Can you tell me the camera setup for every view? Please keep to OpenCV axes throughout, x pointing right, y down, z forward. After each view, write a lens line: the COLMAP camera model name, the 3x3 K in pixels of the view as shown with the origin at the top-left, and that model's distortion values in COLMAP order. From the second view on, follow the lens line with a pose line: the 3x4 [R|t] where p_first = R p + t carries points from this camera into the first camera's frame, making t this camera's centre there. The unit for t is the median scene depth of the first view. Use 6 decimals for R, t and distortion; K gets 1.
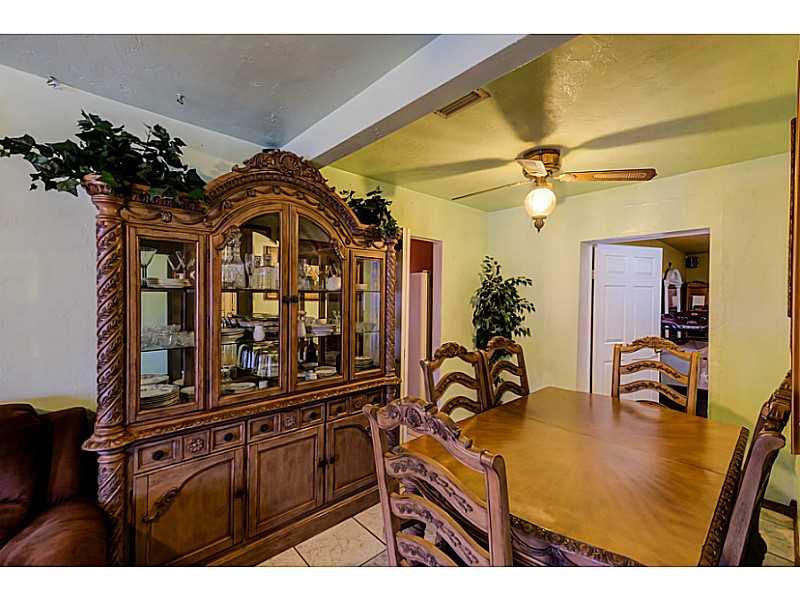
lens RADIAL K [[346.6, 0, 399.0], [0, 346.6, 297.7], [0, 0, 1]] dist [0.024688, -0.000709]
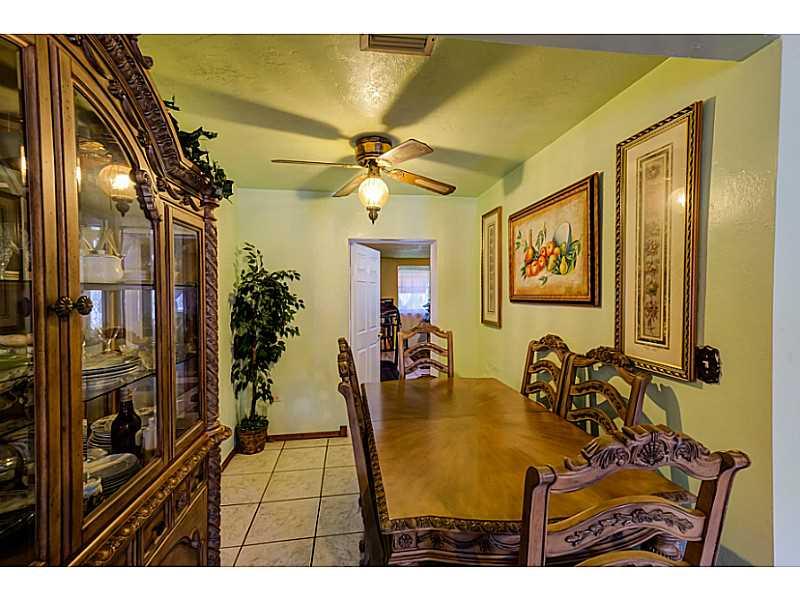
lens RADIAL K [[346.6, 0, 396.1], [0, 346.6, 298.5], [0, 0, 1]] dist [0.024688, -0.000709]
pose [[0.564836, -0.028948, 0.824695, -0.316572], [0.017082, 0.999581, 0.023387, -0.005214], [-0.825026, 0.000878, 0.565093, 0.370750]]
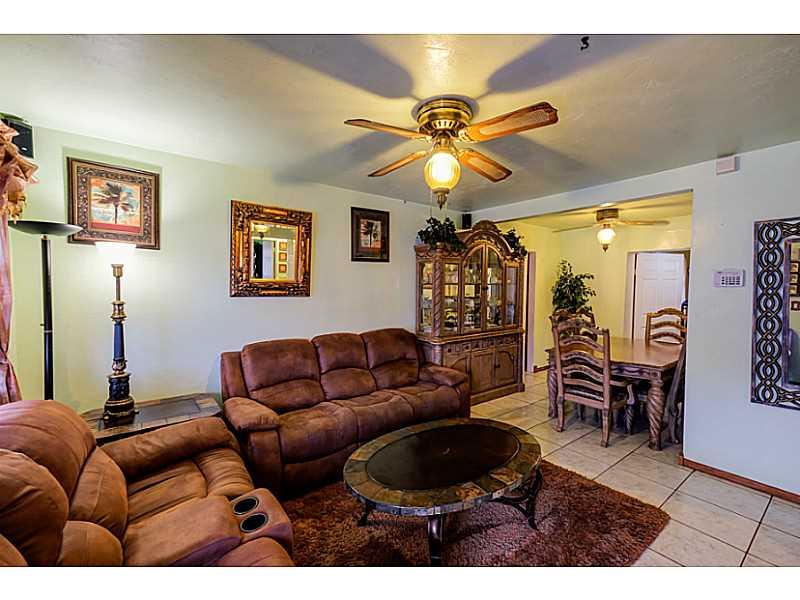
lens RADIAL K [[346.6, 0, 400.4], [0, 346.6, 298.1], [0, 0, 1]] dist [0.024688, -0.000709]
pose [[0.996751, -0.000211, -0.080539, -0.491990], [0.002703, 0.999521, 0.030837, -0.000531], [0.080494, -0.030955, 0.996274, -0.876096]]
